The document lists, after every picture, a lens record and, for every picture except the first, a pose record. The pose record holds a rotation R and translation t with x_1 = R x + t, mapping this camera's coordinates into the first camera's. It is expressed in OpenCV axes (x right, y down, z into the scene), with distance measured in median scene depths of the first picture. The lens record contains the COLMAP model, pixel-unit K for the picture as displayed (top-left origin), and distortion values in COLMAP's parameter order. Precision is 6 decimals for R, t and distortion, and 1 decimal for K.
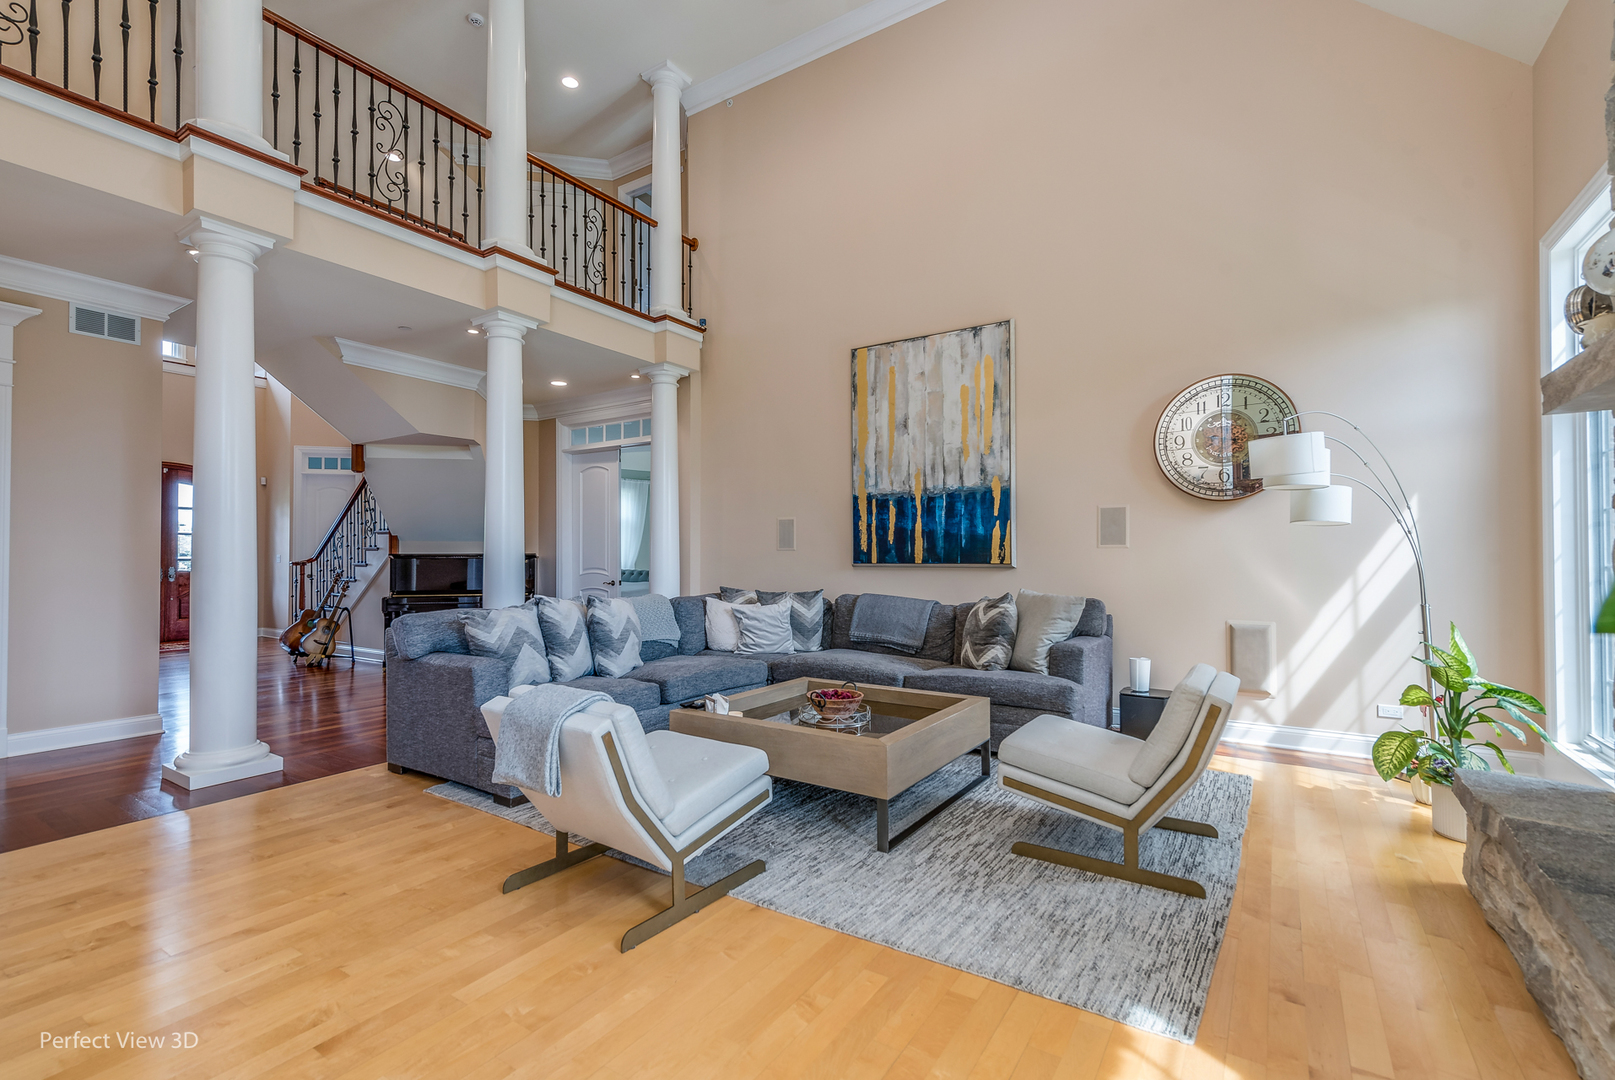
lens RADIAL K [[736.2, 0, 813.9], [0, 736.2, 548.4], [0, 0, 1]] dist [0.000670, 0.000053]
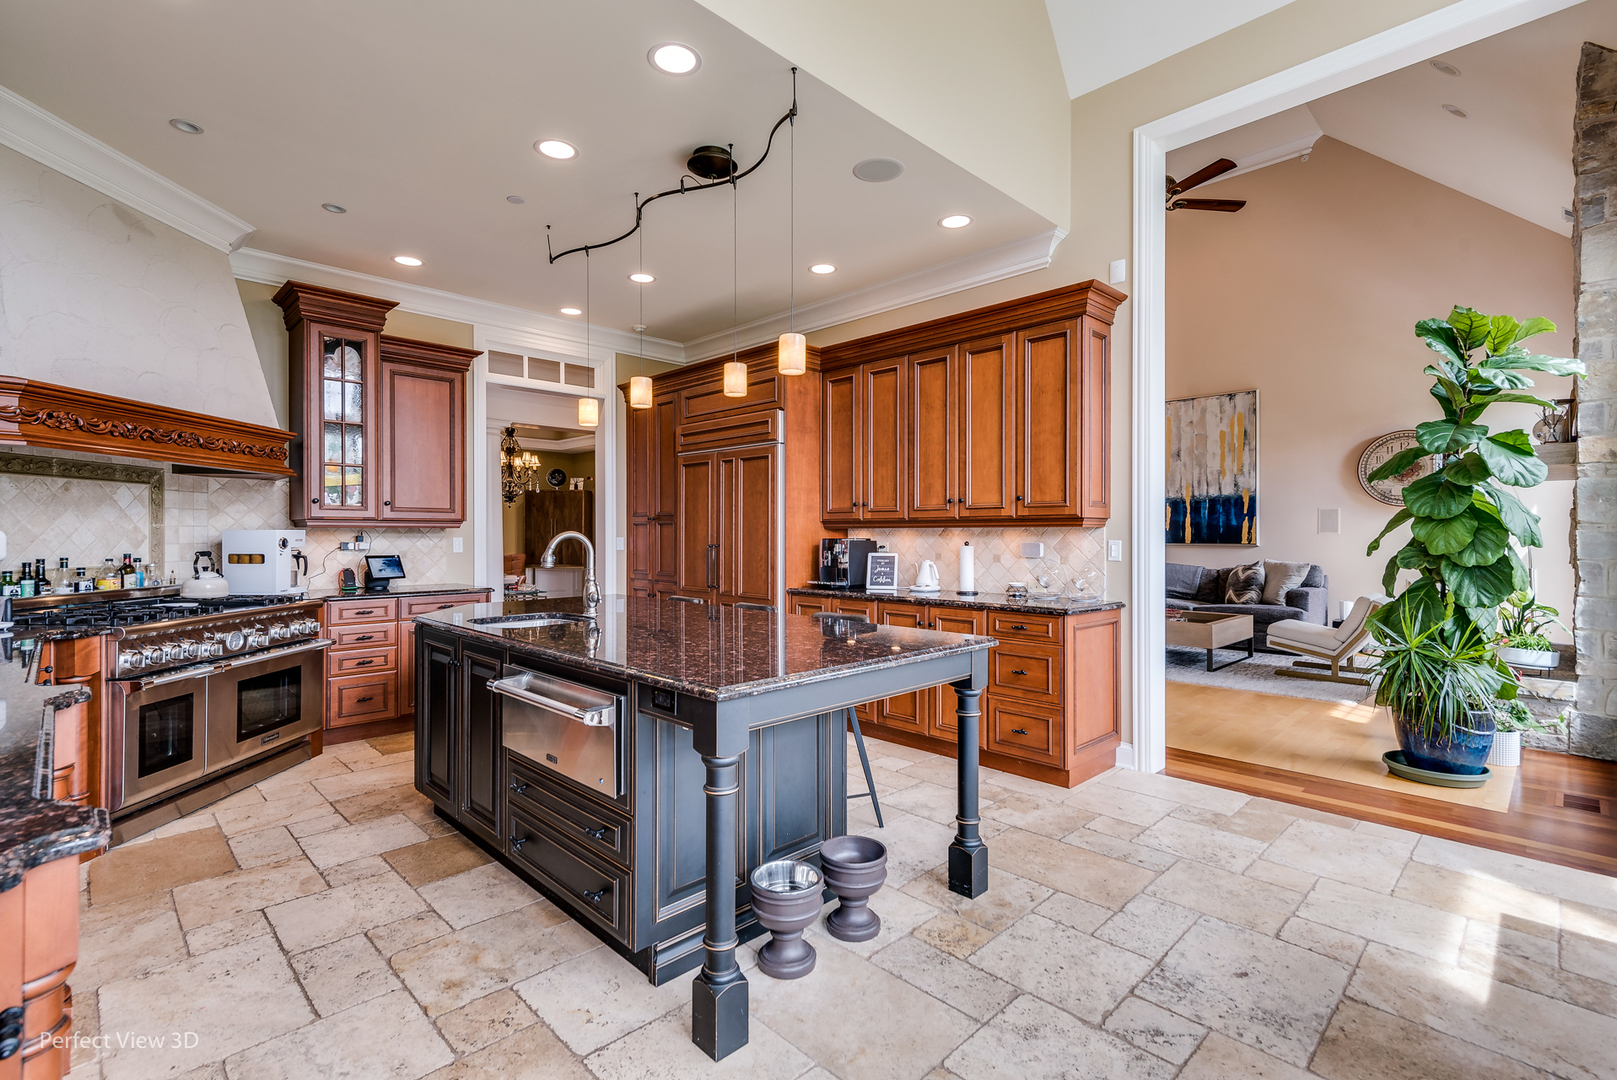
lens RADIAL K [[737.1, 0, 807.6], [0, 737.1, 535.6], [0, 0, 1]] dist [0.000670, 0.000053]
pose [[0.972859, -0.000279, -0.231401, -0.297949], [0.003745, 0.999887, 0.014539, -0.022830], [0.231370, -0.015011, 0.972750, -0.753826]]
